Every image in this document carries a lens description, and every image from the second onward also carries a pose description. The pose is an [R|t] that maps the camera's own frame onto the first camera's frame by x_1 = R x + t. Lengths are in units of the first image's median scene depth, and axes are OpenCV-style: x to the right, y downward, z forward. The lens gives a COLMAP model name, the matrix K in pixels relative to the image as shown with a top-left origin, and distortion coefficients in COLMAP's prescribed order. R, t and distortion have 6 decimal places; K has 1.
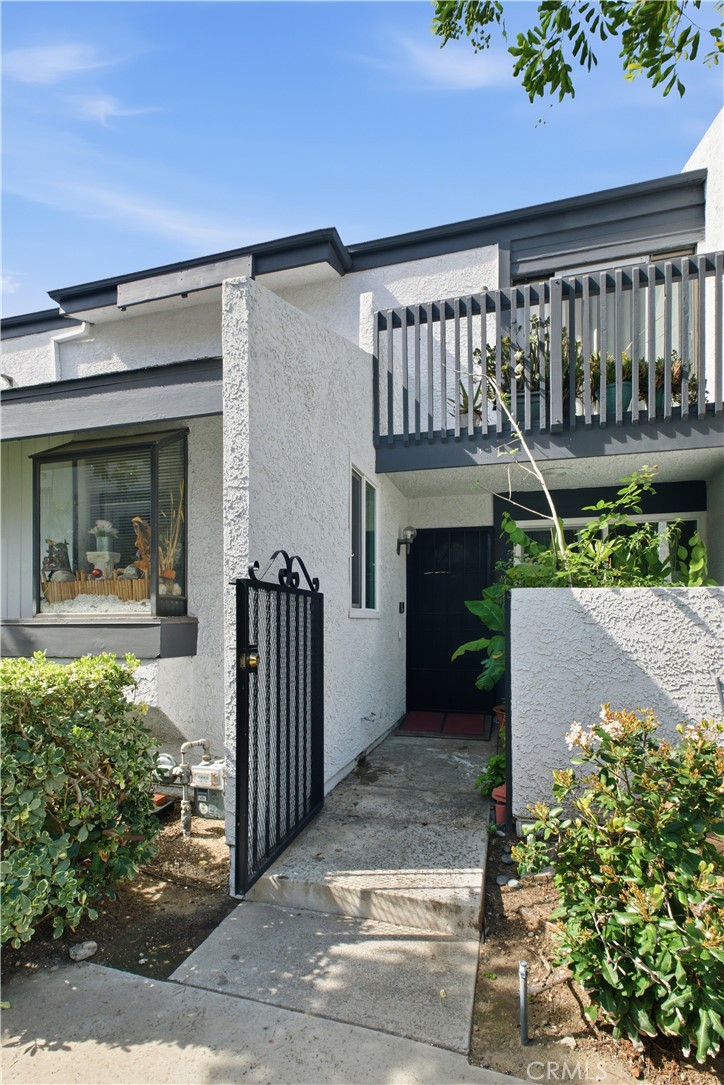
lens RADIAL K [[526.2, 0, 361.4], [0, 526.2, 618.4], [0, 0, 1]] dist [0.013428, -0.008822]
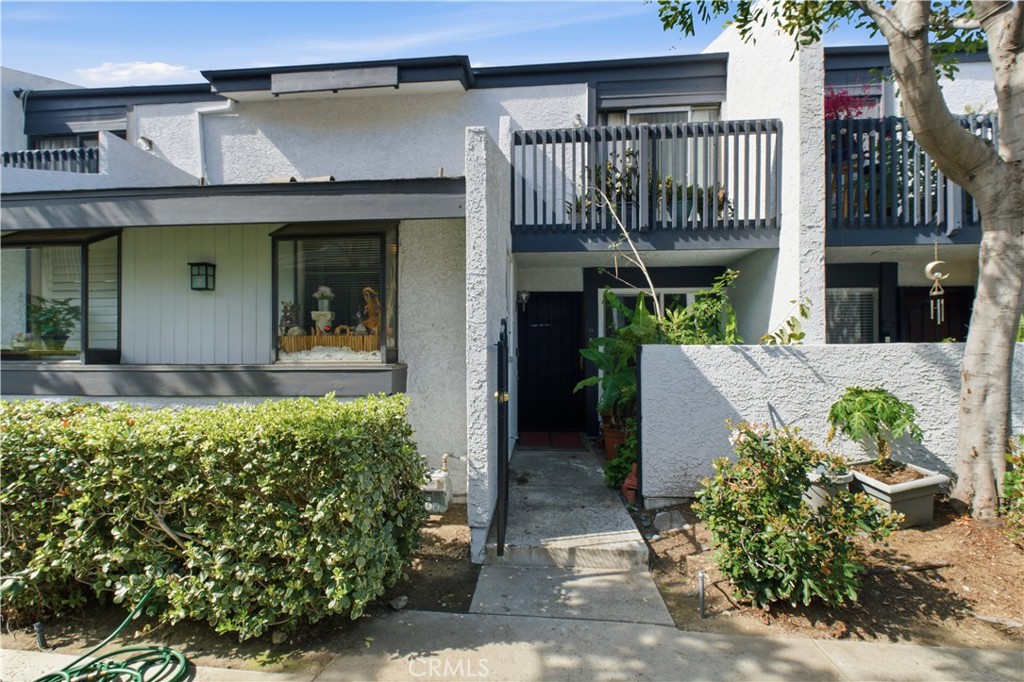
lens RADIAL K [[443.6, 0, 511.7], [0, 443.6, 358.1], [0, 0, 1]] dist [0.003704, -0.000014]
pose [[0.980091, -0.000843, 0.198546, -0.273916], [-0.000188, 0.999987, 0.005172, -0.021279], [-0.198548, -0.005107, 0.980078, -0.134427]]
